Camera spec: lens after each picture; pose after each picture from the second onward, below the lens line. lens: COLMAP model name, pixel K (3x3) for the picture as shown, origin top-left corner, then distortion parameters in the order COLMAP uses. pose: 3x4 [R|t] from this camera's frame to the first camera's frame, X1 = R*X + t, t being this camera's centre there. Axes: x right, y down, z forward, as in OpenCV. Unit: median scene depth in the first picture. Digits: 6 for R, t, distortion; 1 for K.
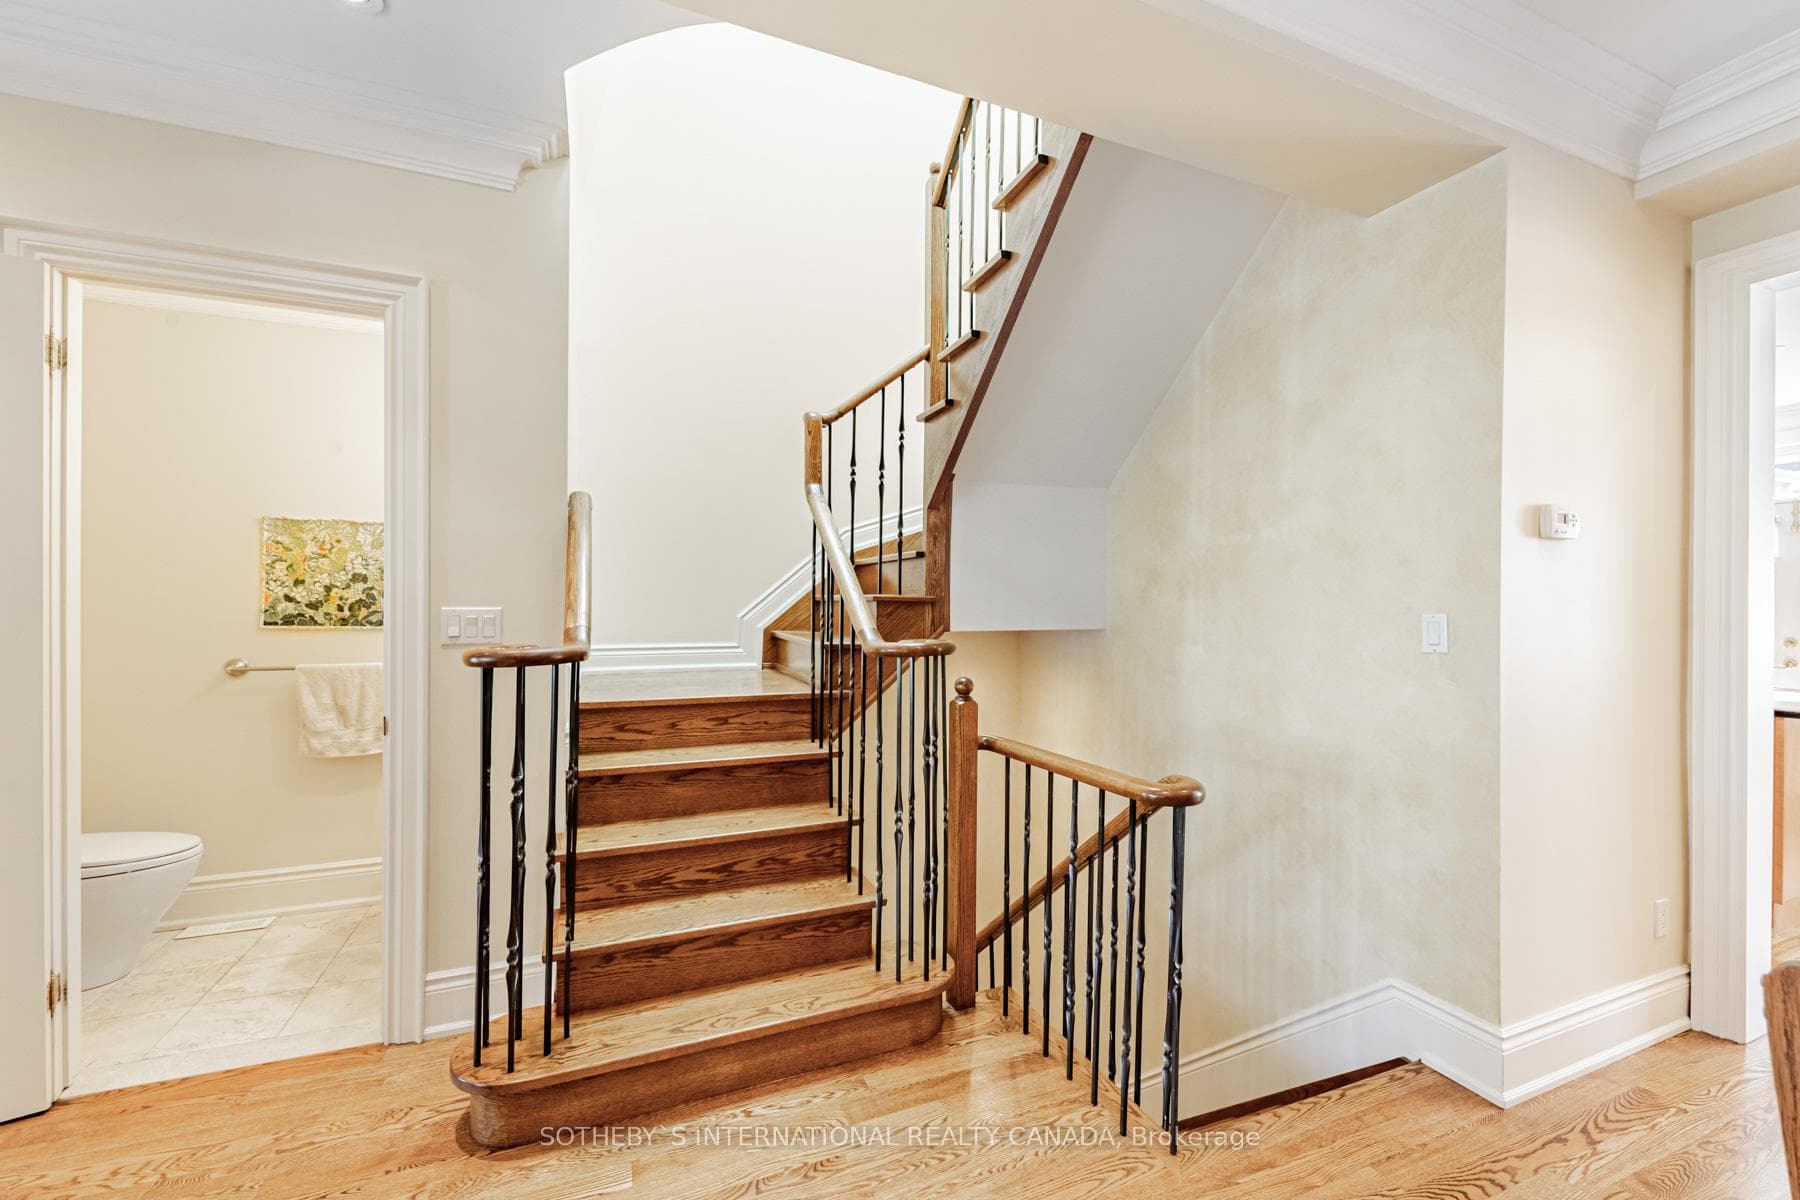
lens RADIAL K [[701.4, 0, 890.6], [0, 701.4, 608.4], [0, 0, 1]] dist [-0.000181, -0.000148]
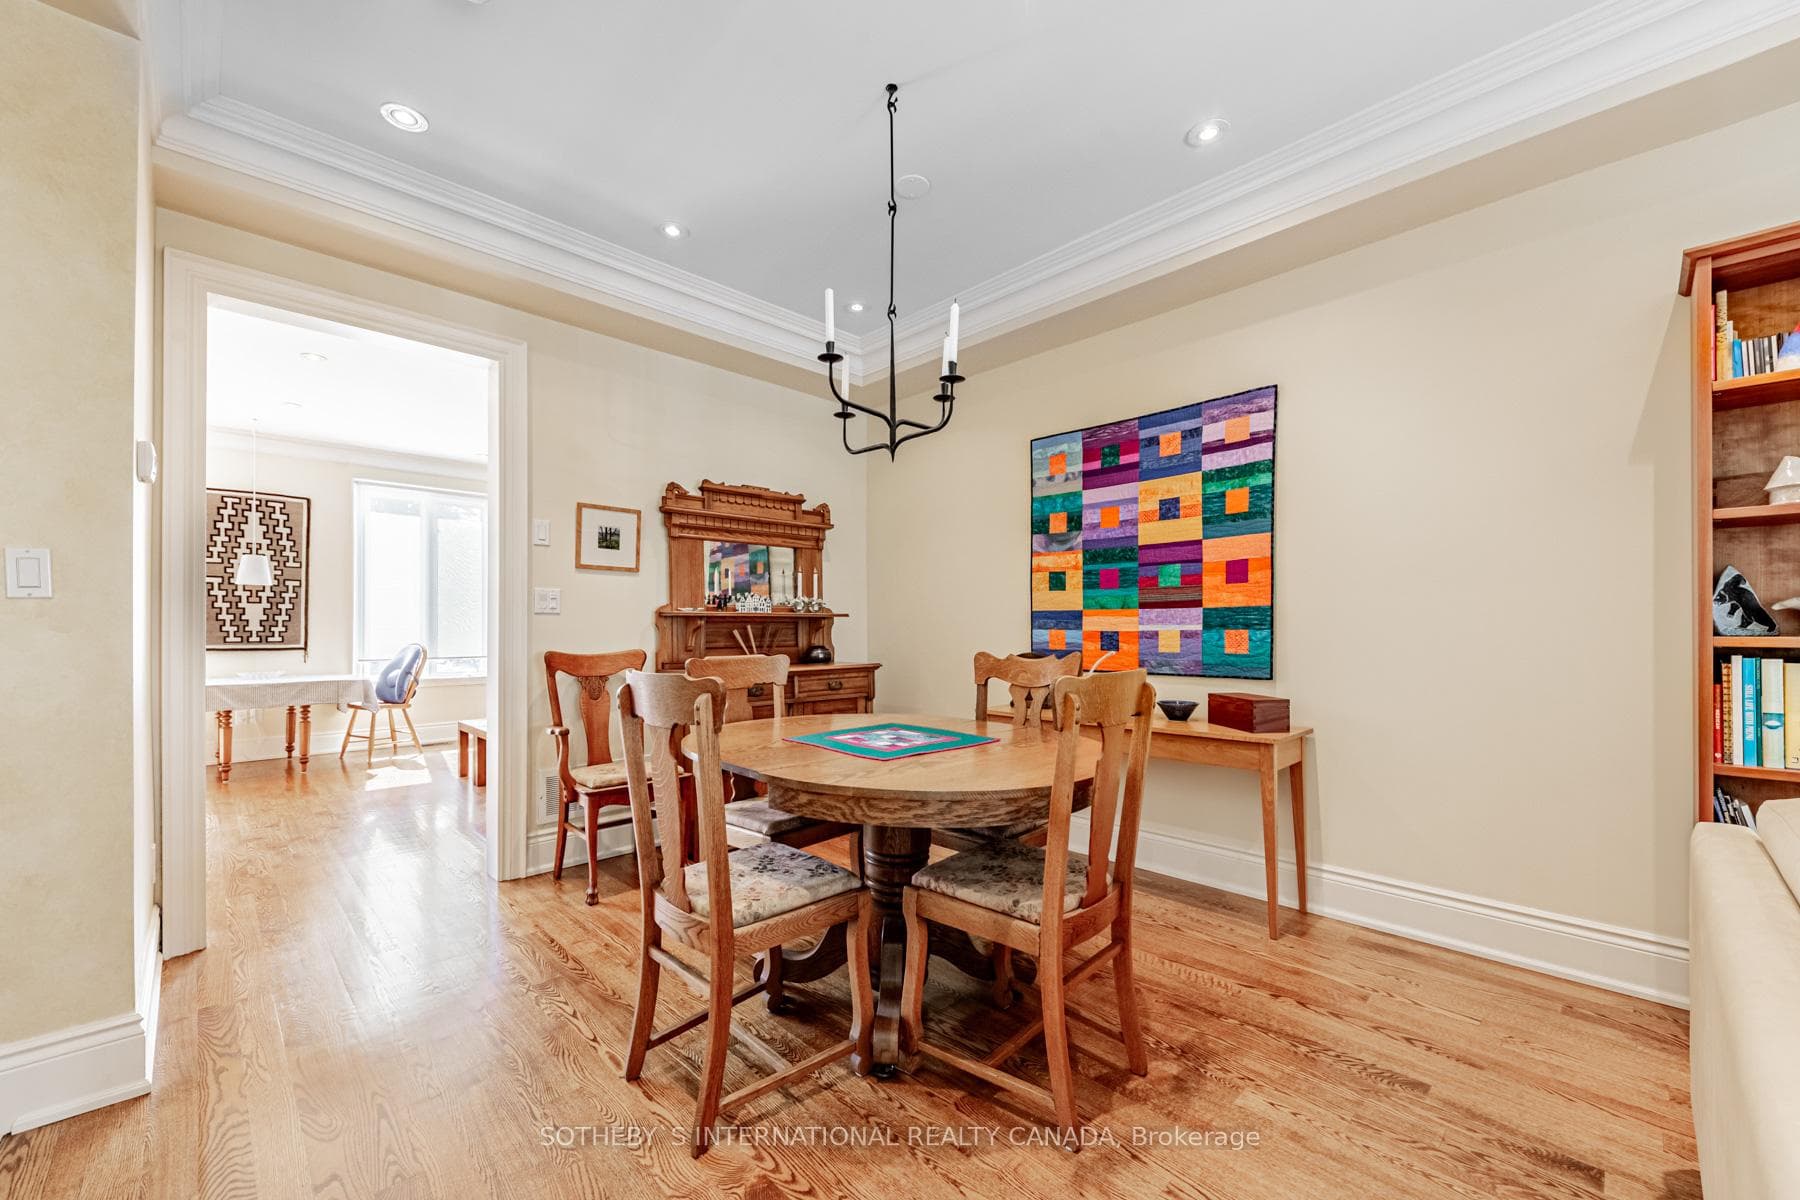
lens RADIAL K [[719.2, 0, 898.8], [0, 719.2, 619.8], [0, 0, 1]] dist [0.001011, -0.000207]
pose [[-0.371778, 0.007702, 0.928290, -0.327146], [0.001152, 0.999969, -0.007835, 0.095683], [-0.928321, -0.001844, -0.371775, 0.401721]]
